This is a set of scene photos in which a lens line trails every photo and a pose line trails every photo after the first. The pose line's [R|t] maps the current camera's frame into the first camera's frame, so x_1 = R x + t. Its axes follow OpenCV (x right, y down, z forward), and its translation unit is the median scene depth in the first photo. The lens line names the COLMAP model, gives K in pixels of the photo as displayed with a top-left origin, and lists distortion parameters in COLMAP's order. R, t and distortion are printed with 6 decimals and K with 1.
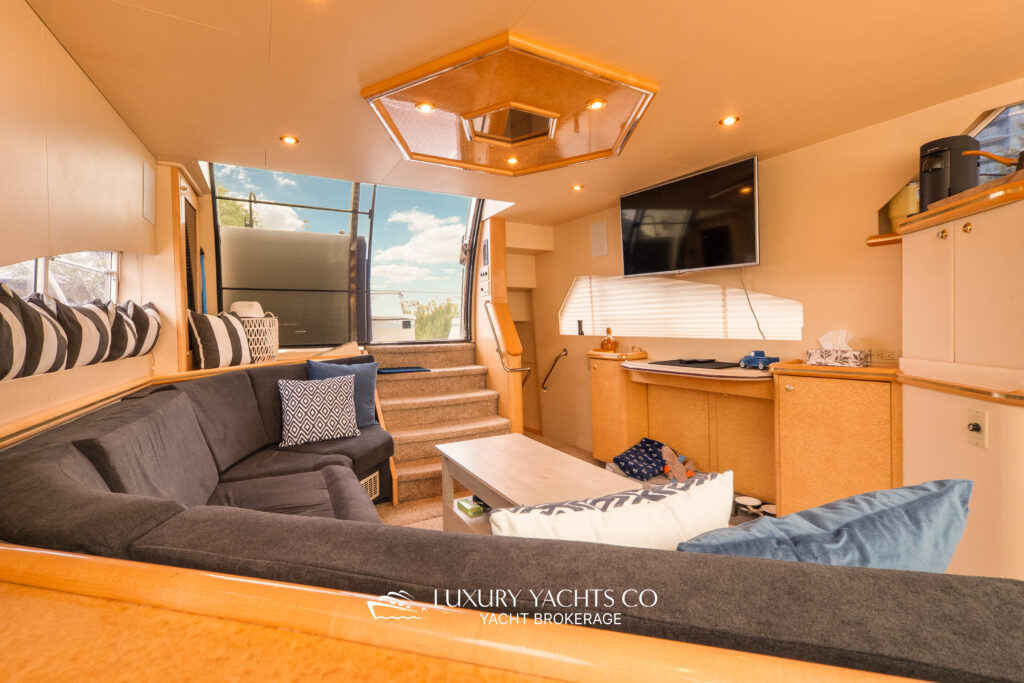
lens RADIAL K [[449.2, 0, 515.8], [0, 449.2, 336.3], [0, 0, 1]] dist [-0.001980, -0.000119]
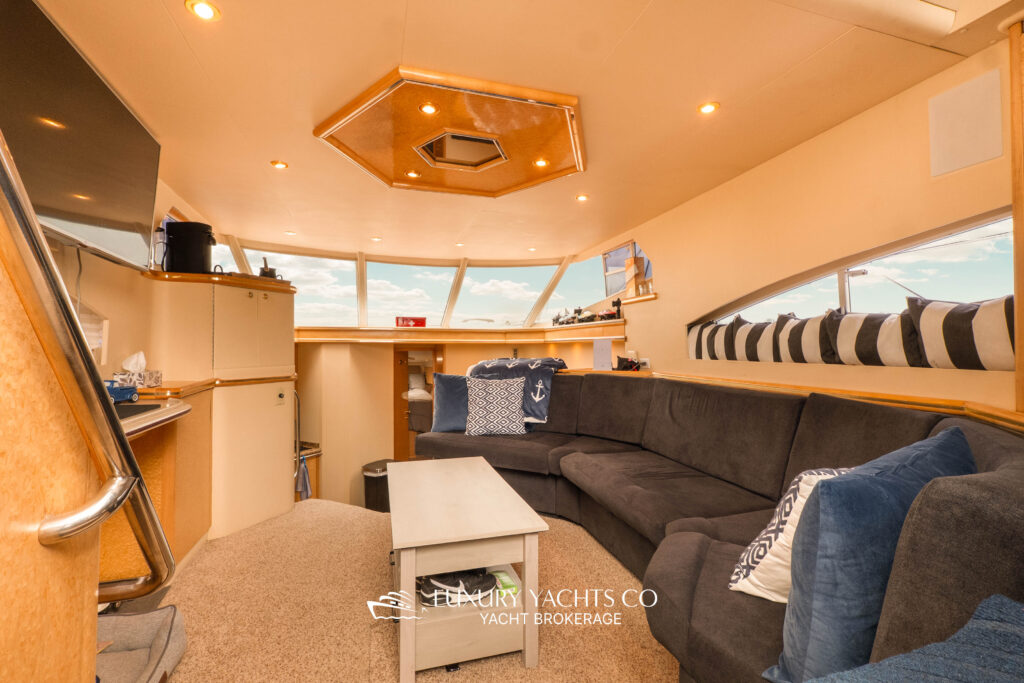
lens RADIAL K [[452.9, 0, 512.0], [0, 452.9, 341.5], [0, 0, 1]] dist [0.002039, 0.000803]
pose [[-0.977366, 0.022983, 0.210302, -0.234561], [0.025694, 0.999618, 0.010169, -0.020174], [-0.209988, 0.015342, -0.977584, 1.413469]]
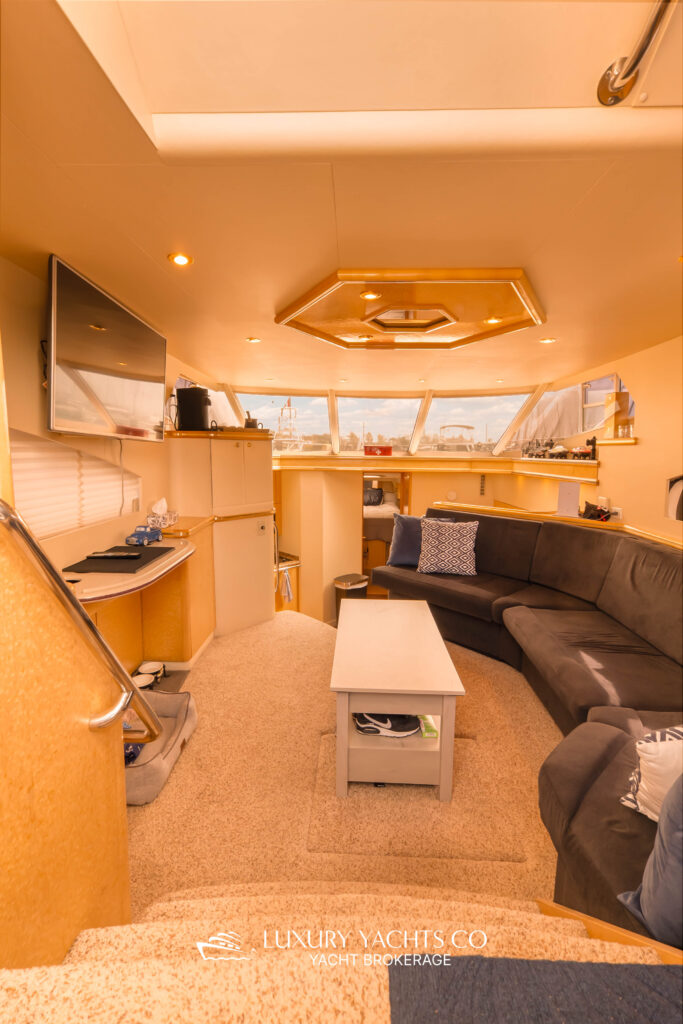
lens RADIAL K [[442.9, 0, 338.7], [0, 442.9, 511.8], [0, 0, 1]] dist [-0.003224, 0.000345]
pose [[-0.853669, -0.058630, 0.517506, -0.304764], [0.023247, 0.988363, 0.150324, -0.122640], [-0.520298, 0.140358, -0.842372, 1.426348]]
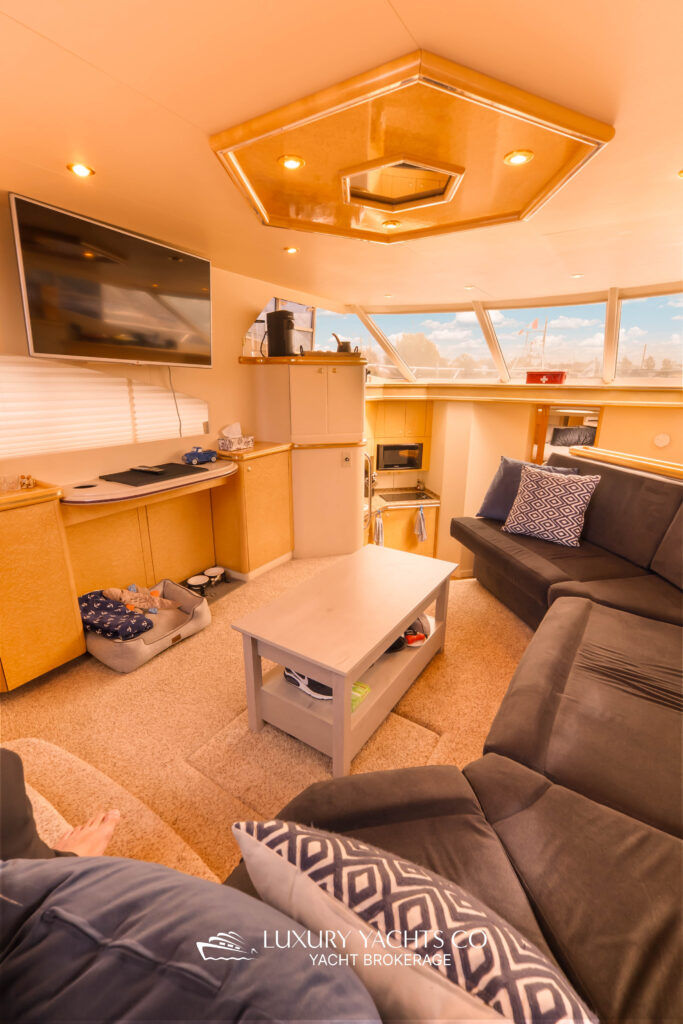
lens RADIAL K [[440.1, 0, 338.3], [0, 440.1, 515.7], [0, 0, 1]] dist [0.001312, 0.000942]
pose [[-0.461329, -0.245695, 0.852531, -0.527948], [0.030897, 0.955860, 0.292193, -0.101068], [-0.886691, 0.161137, -0.433375, 1.061674]]
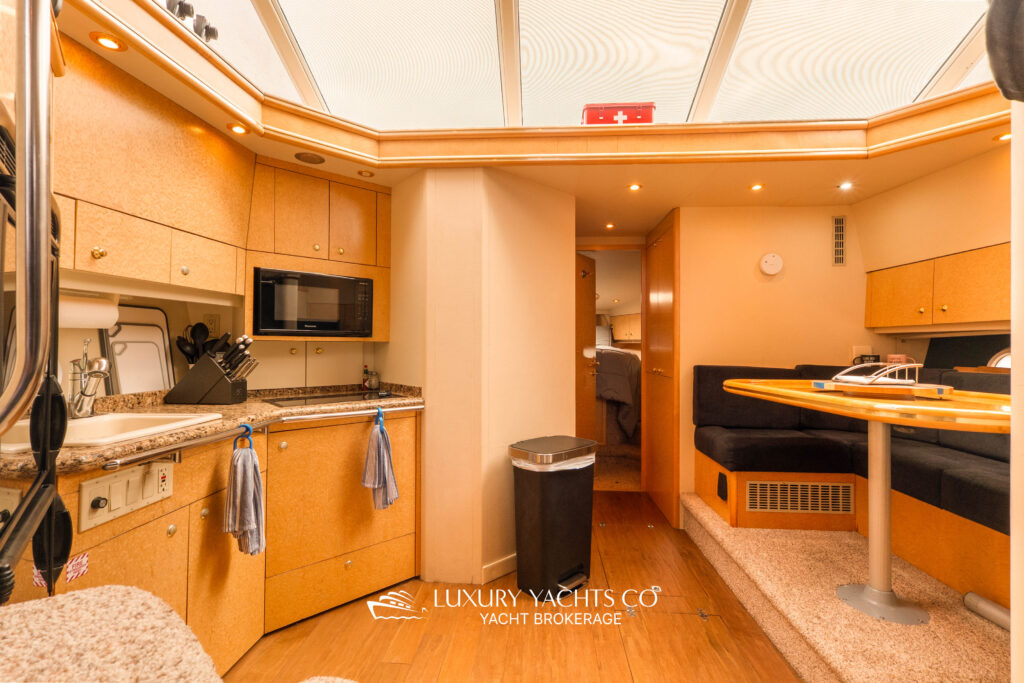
lens RADIAL K [[452.9, 0, 512.0], [0, 452.9, 341.5], [0, 0, 1]] dist [0.002039, 0.000803]
pose [[-0.840550, 0.021042, 0.541325, 0.288076], [0.026271, 0.999653, 0.001935, 0.290359], [-0.541096, 0.015848, -0.840811, 0.466782]]
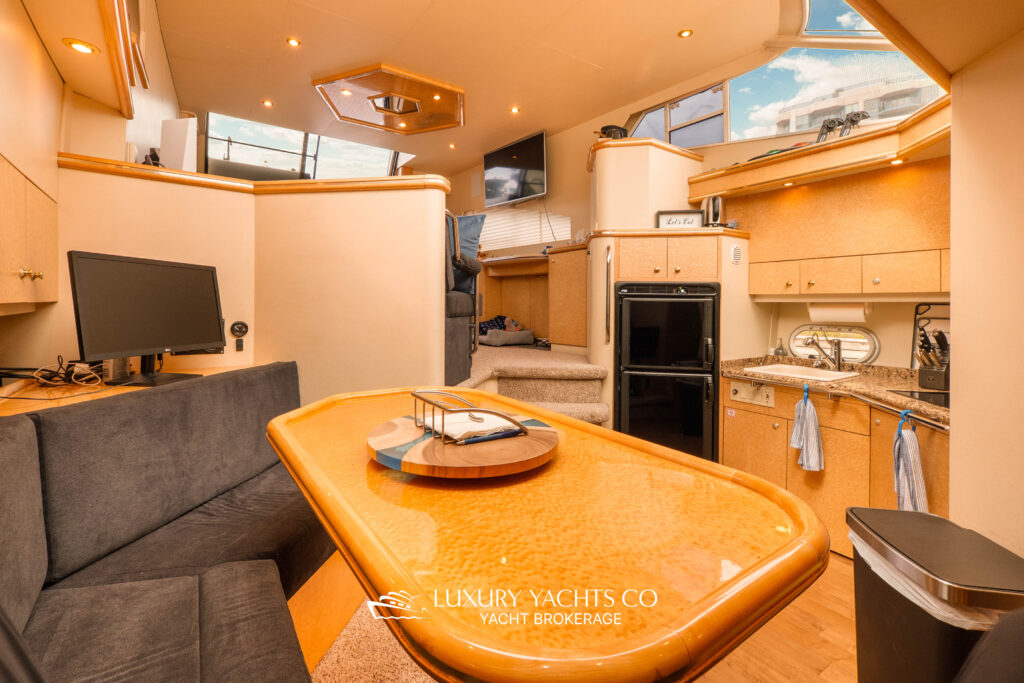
lens RADIAL K [[454.9, 0, 506.9], [0, 454.9, 306.6], [0, 0, 1]] dist [0.001190, 0.000424]
pose [[0.995151, 0.030214, 0.093599, 0.205976], [-0.028335, 0.999371, -0.021345, 0.270429], [-0.094185, 0.018589, 0.995381, -0.620205]]
